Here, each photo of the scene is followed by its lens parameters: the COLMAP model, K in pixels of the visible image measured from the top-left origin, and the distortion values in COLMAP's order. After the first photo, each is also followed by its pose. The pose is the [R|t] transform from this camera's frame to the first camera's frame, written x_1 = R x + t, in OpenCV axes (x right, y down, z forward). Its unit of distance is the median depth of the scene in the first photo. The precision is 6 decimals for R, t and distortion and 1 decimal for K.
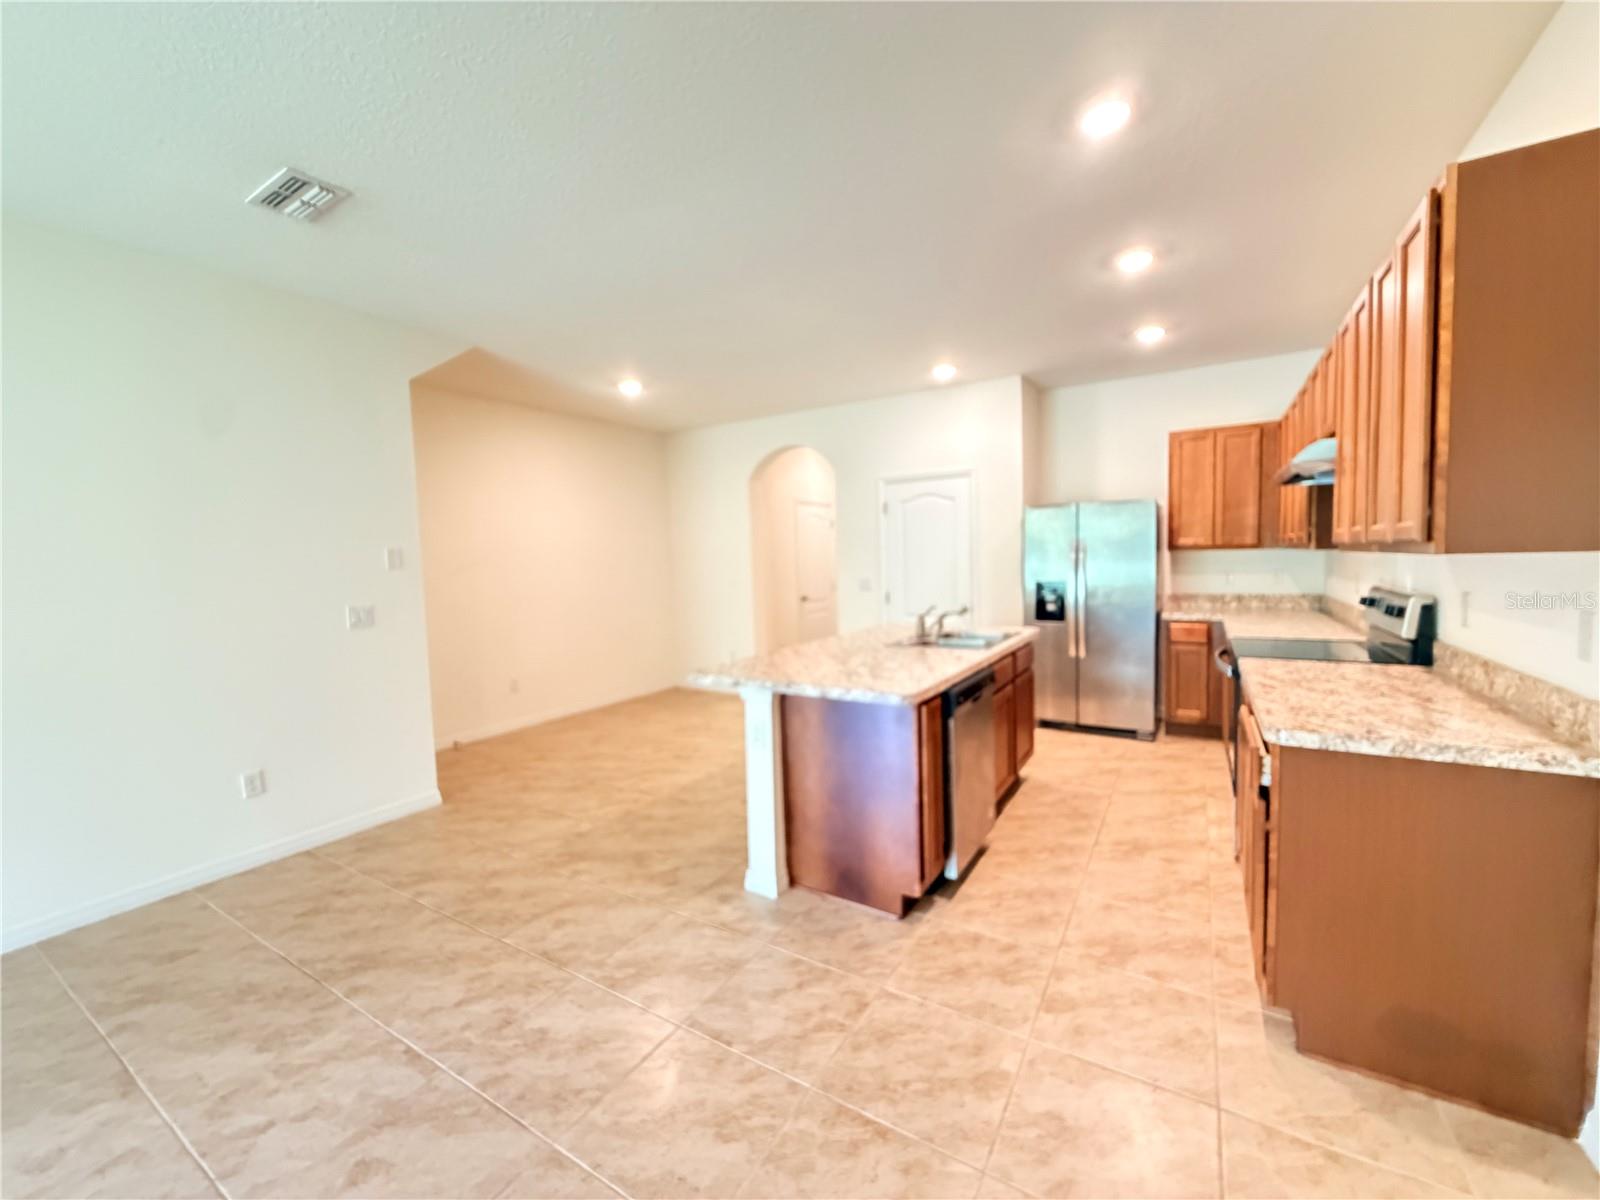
lens RADIAL K [[643.8, 0, 800.0], [0, 643.8, 600.0], [0, 0, 1]] dist [-0.000517, -0.000038]
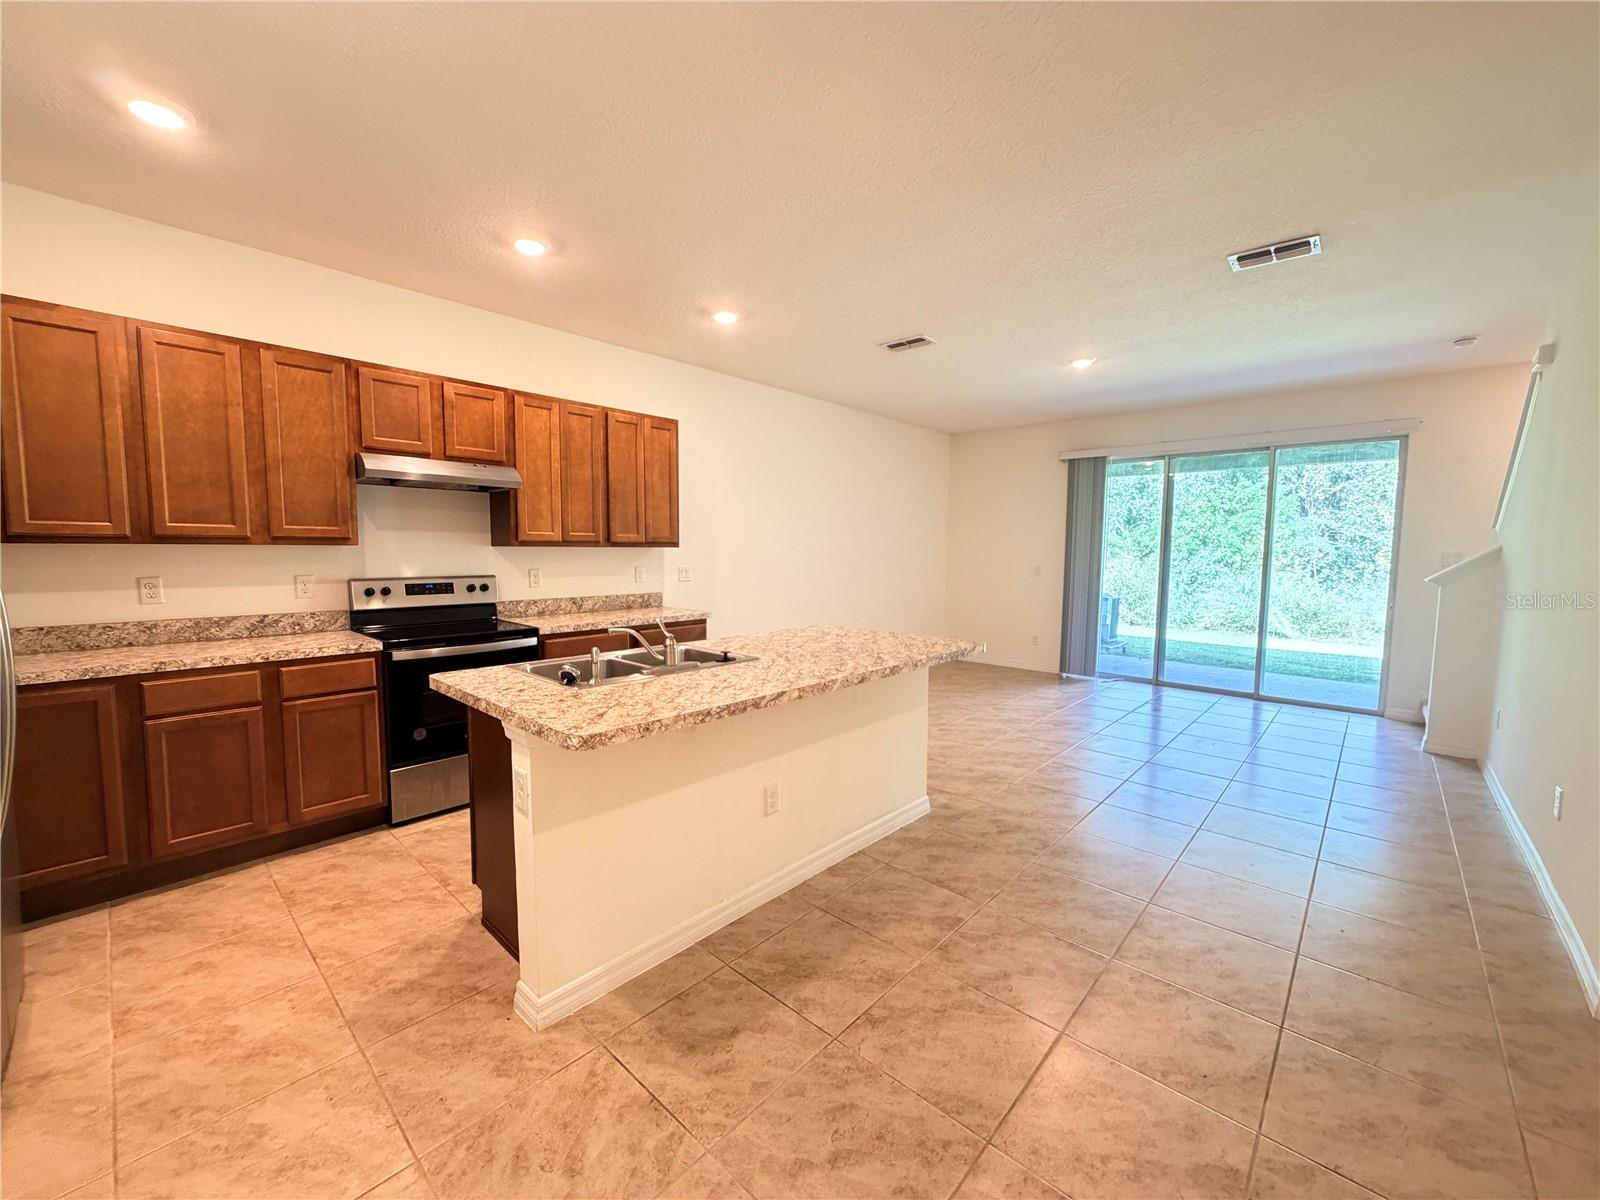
lens RADIAL K [[643.8, 0, 800.0], [0, 643.8, 600.0], [0, 0, 1]] dist [-0.000517, -0.000038]
pose [[-0.982241, 0.009395, 0.187387, -0.087063], [0.035762, 0.989810, 0.137827, -0.149115], [-0.184183, 0.142081, -0.972569, 2.565750]]
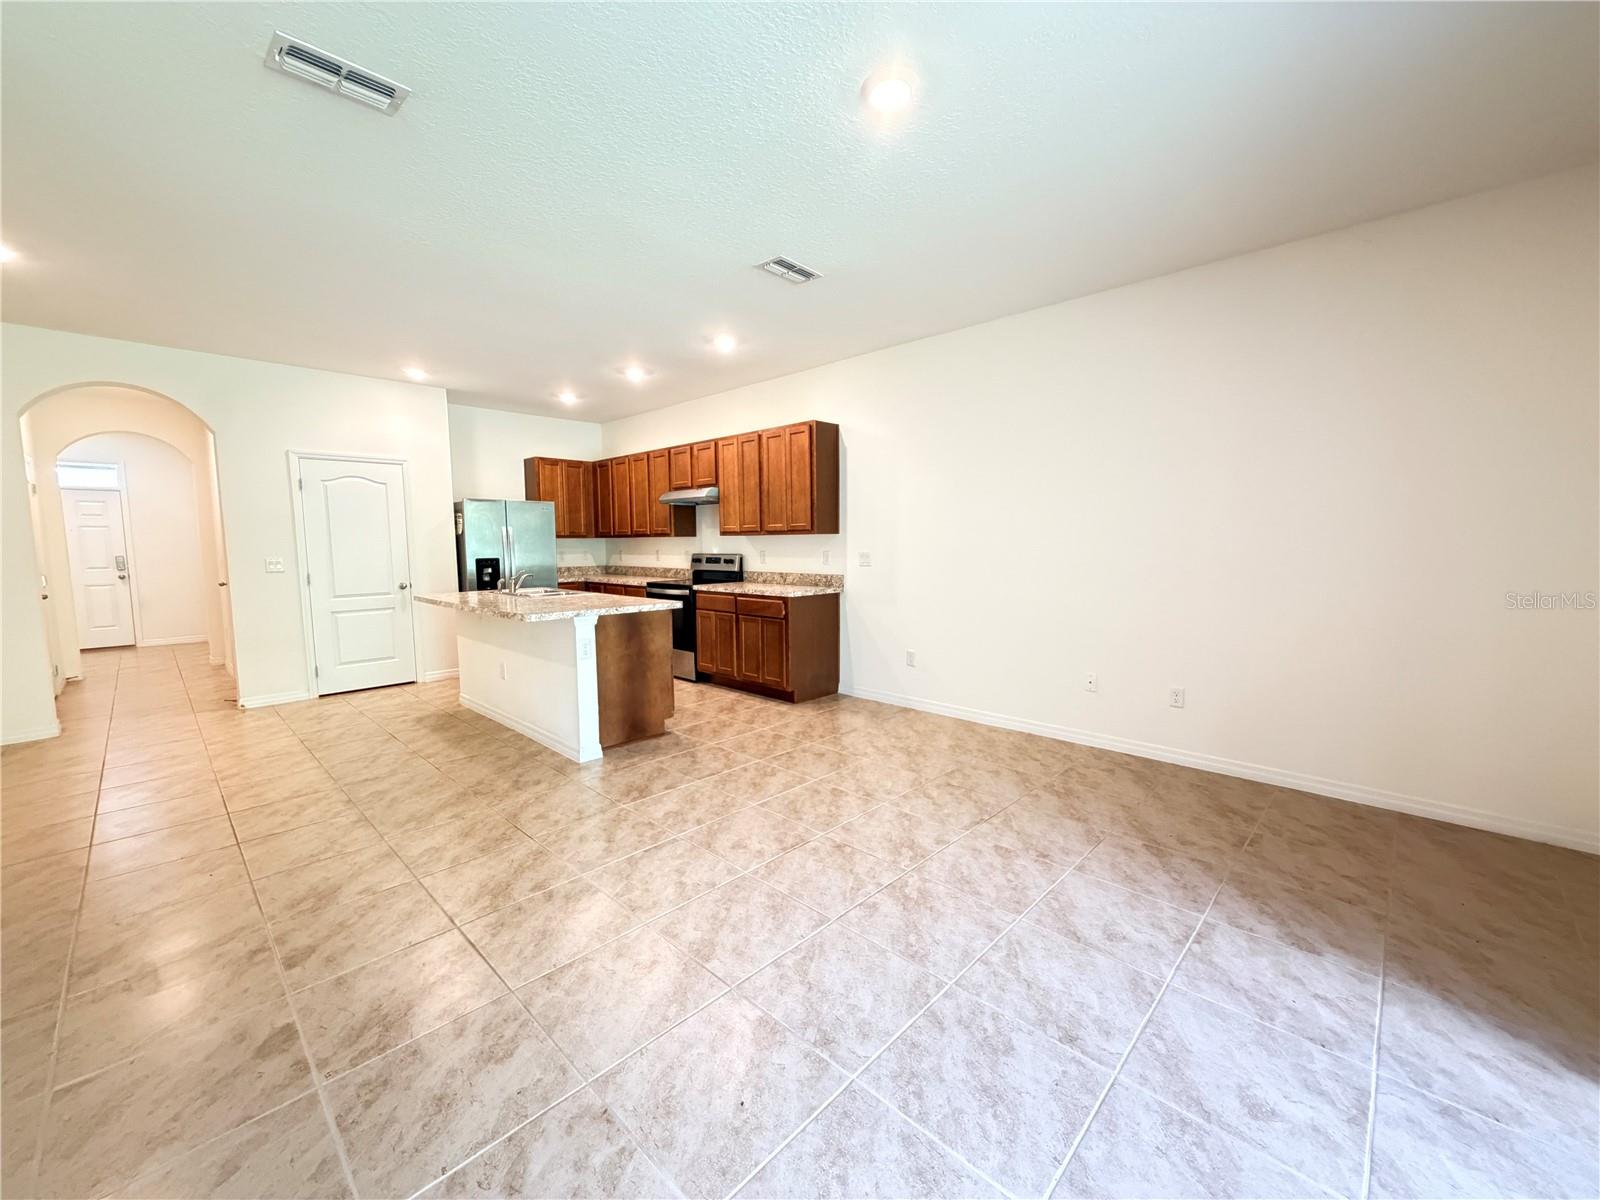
lens RADIAL K [[635.2, 0, 787.9], [0, 635.2, 607.5], [0, 0, 1]] dist [0.000410, 0.000185]
pose [[0.225295, -0.074356, 0.971449, -1.533857], [0.066094, 0.995953, 0.060903, 0.066065], [-0.972046, 0.050486, 0.229298, 0.263233]]
